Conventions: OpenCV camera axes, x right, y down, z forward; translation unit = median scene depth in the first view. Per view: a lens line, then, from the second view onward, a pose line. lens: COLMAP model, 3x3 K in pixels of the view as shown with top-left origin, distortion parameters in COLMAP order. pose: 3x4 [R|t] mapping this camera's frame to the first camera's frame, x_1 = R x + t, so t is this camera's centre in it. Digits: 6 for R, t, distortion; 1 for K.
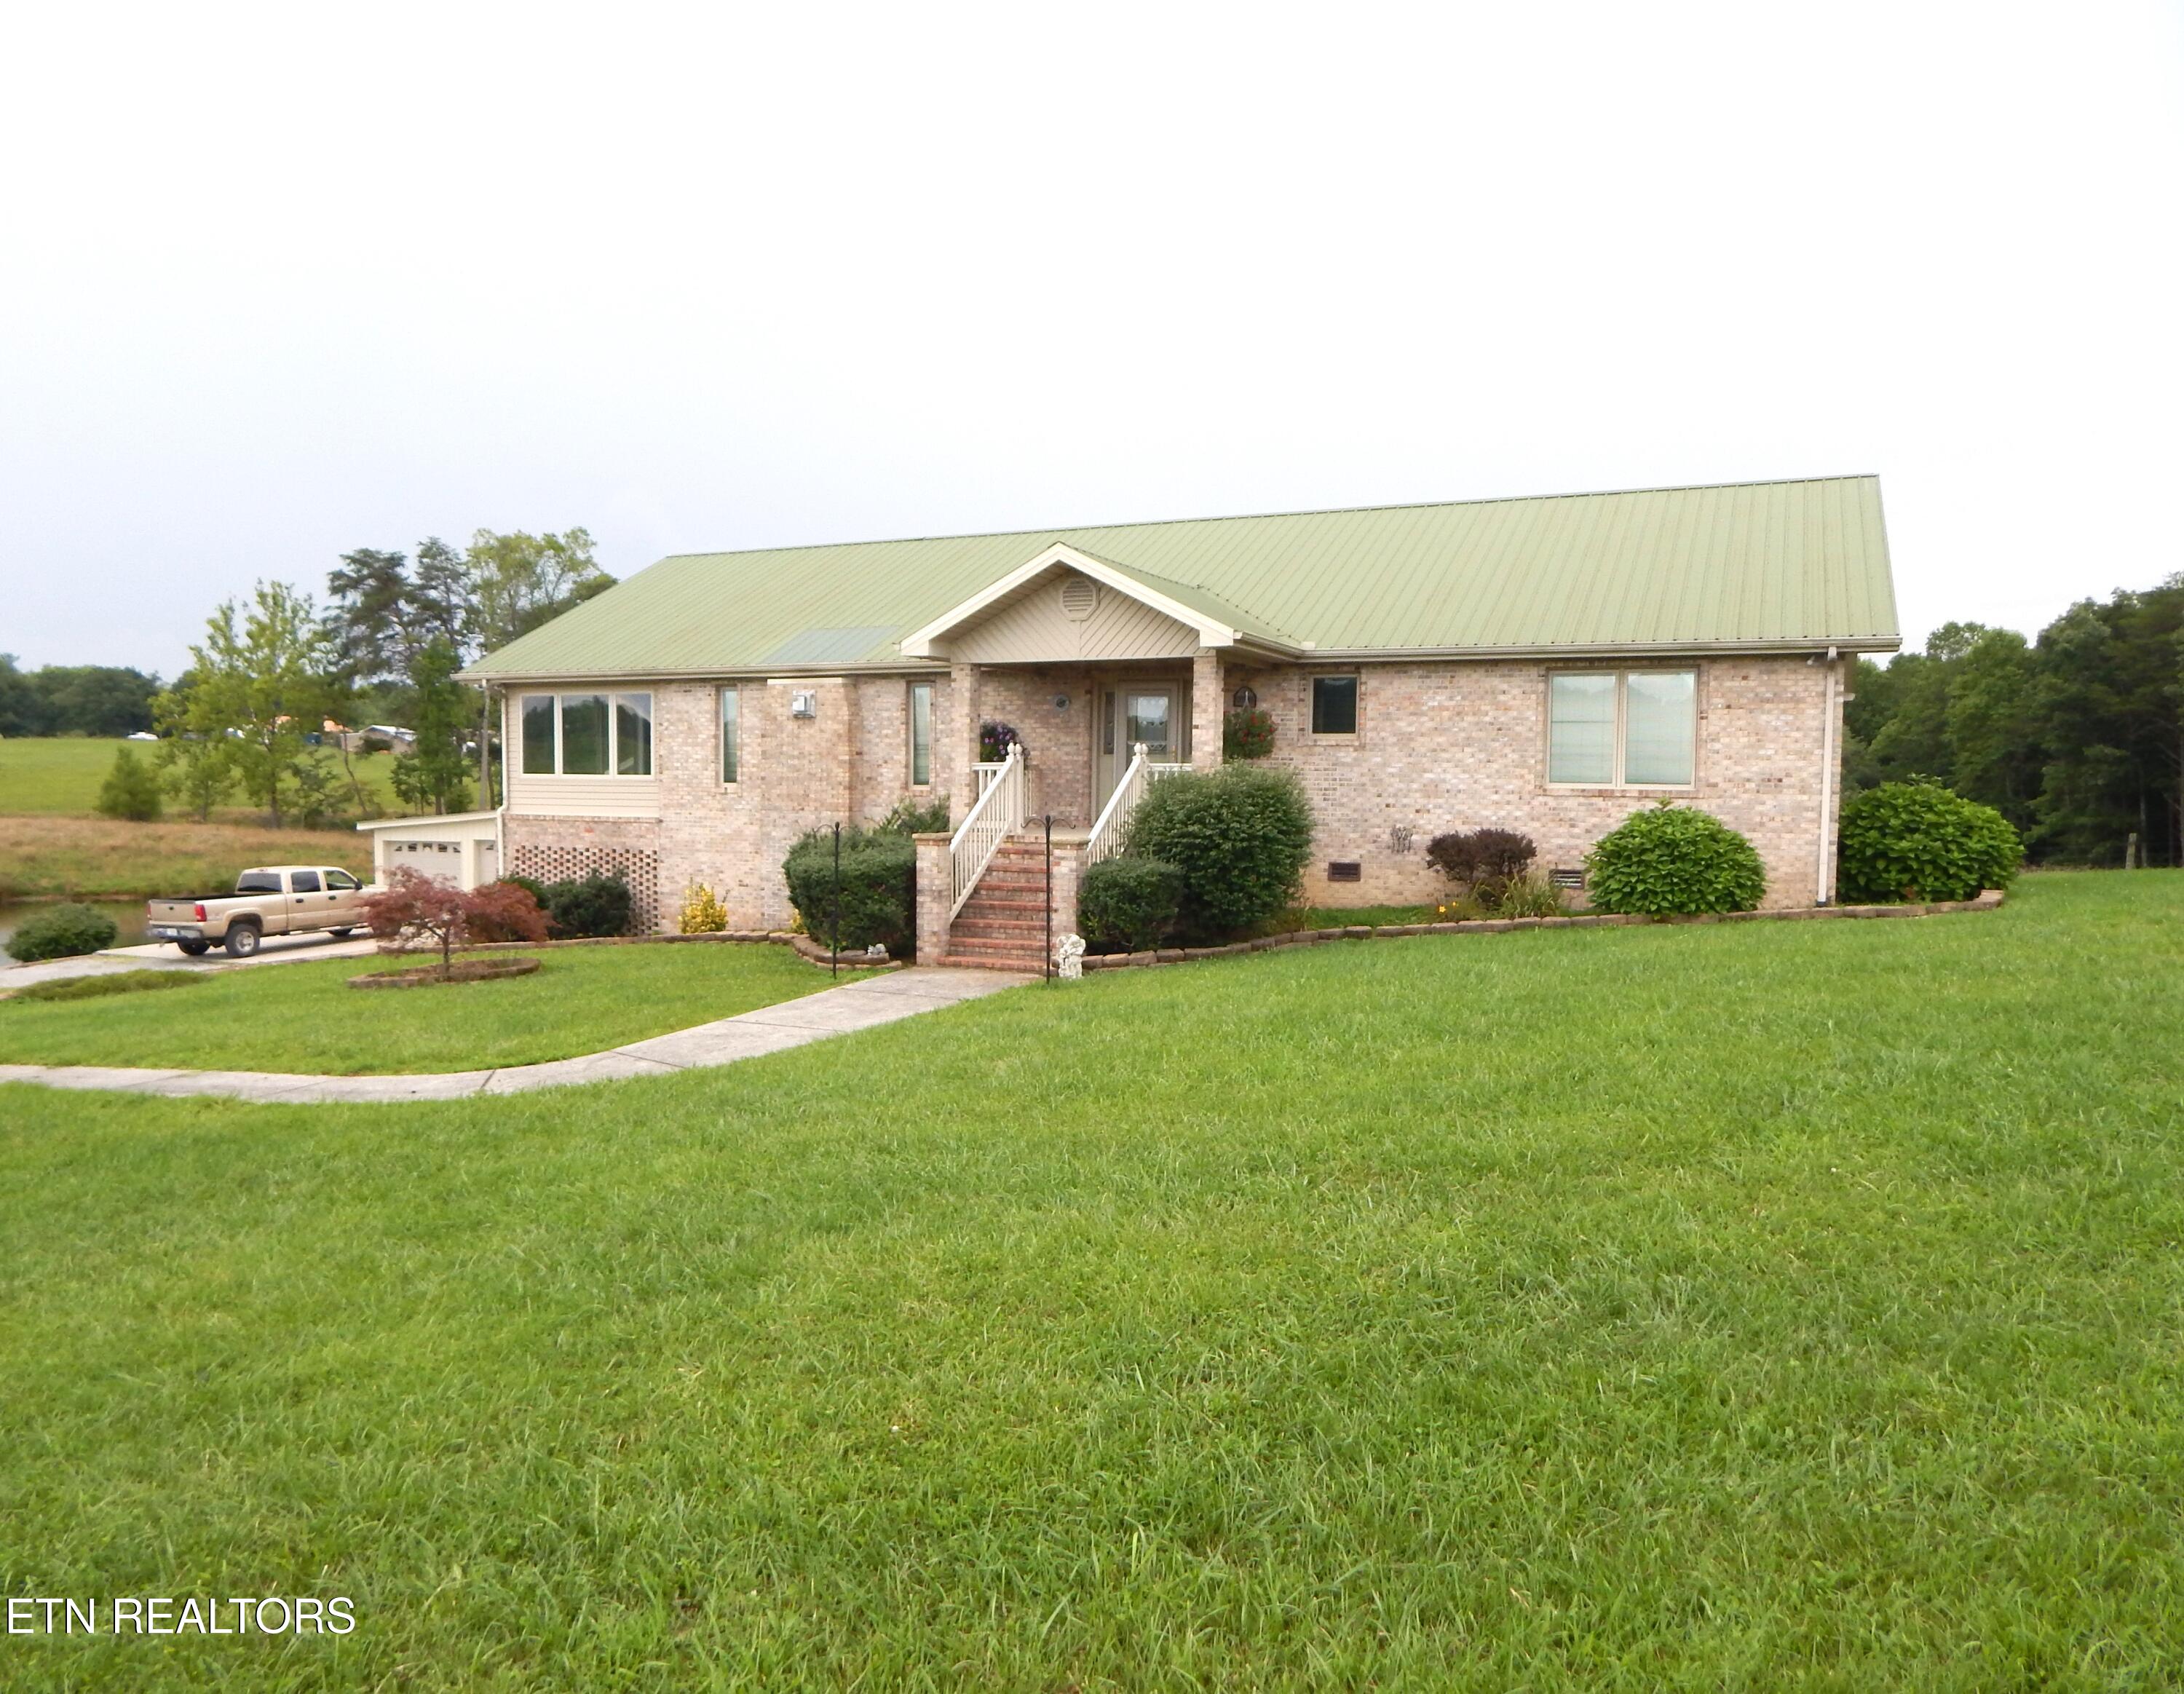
lens RADIAL K [[1547.4, 0, 1092.0], [0, 1547.4, 847.0], [0, 0, 1]] dist [-0.040472, -0.000947]
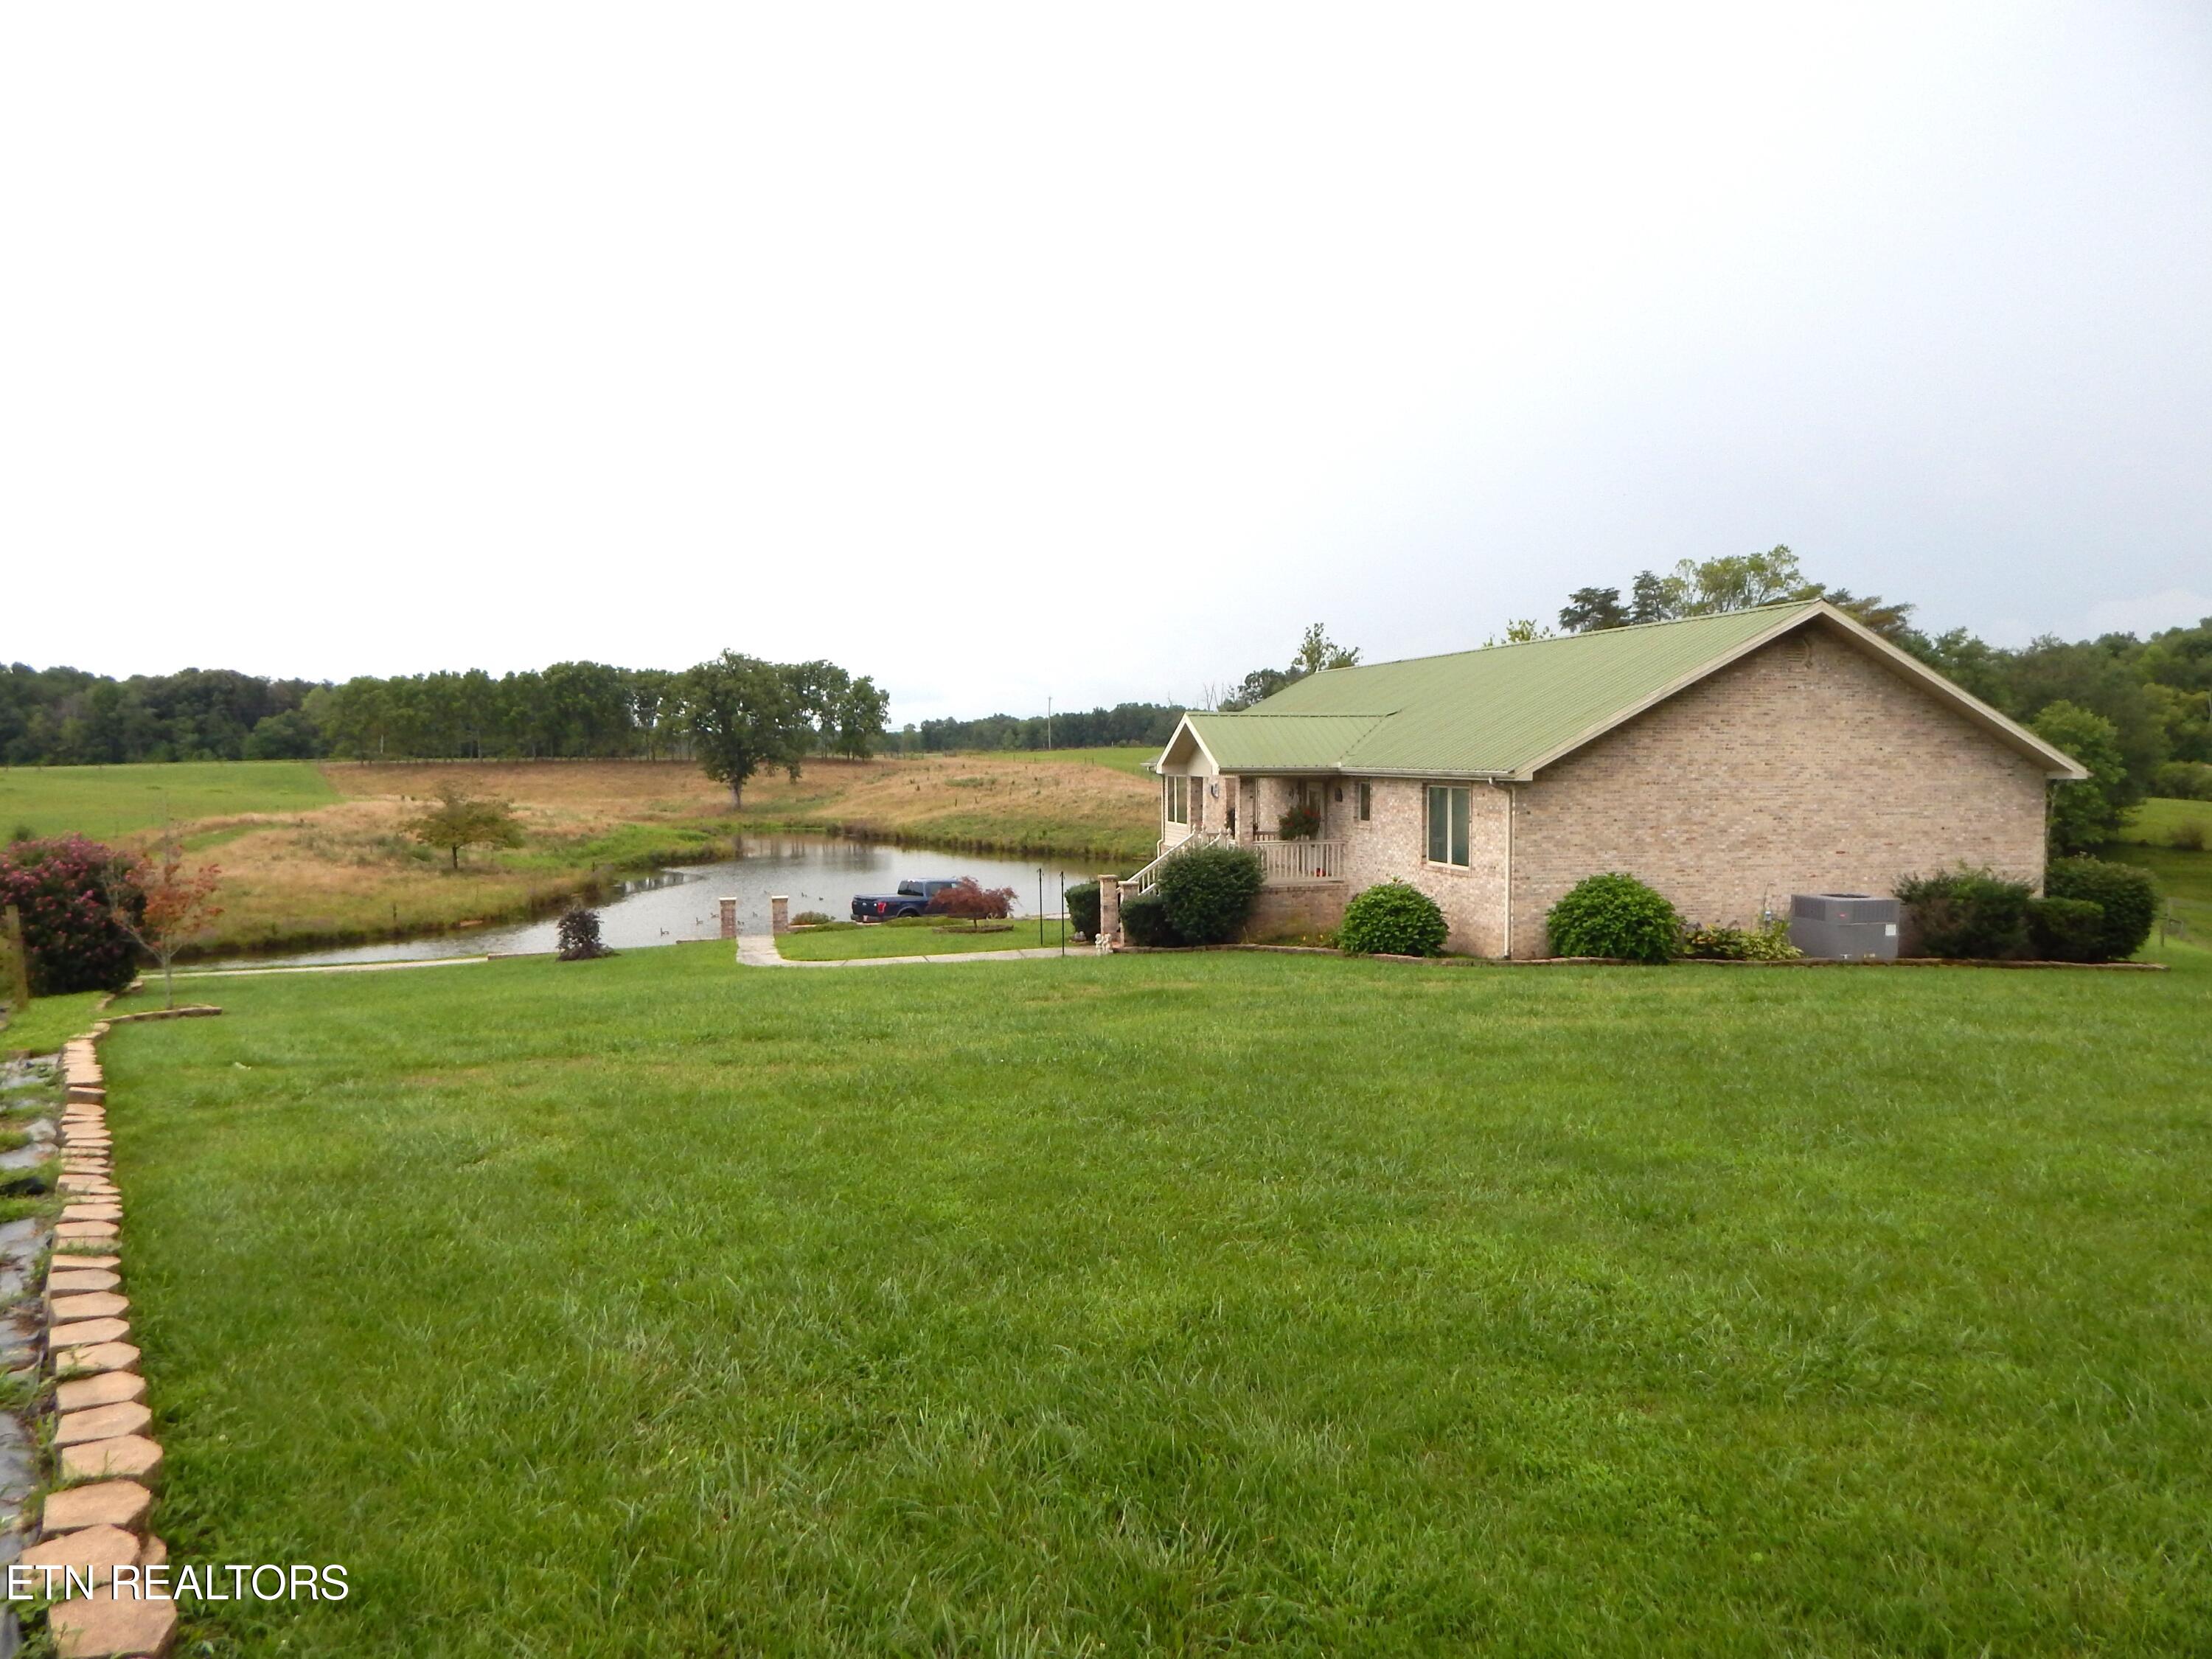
lens RADIAL K [[1445.0, 0, 1106.0], [0, 1445.0, 829.5], [0, 0, 1]] dist [-0.001650, -0.001659]
pose [[0.638756, 0.024915, -0.769006, 0.162768], [-0.022515, 0.999653, 0.013687, -0.011662], [0.769080, 0.008571, 0.639095, -0.016745]]
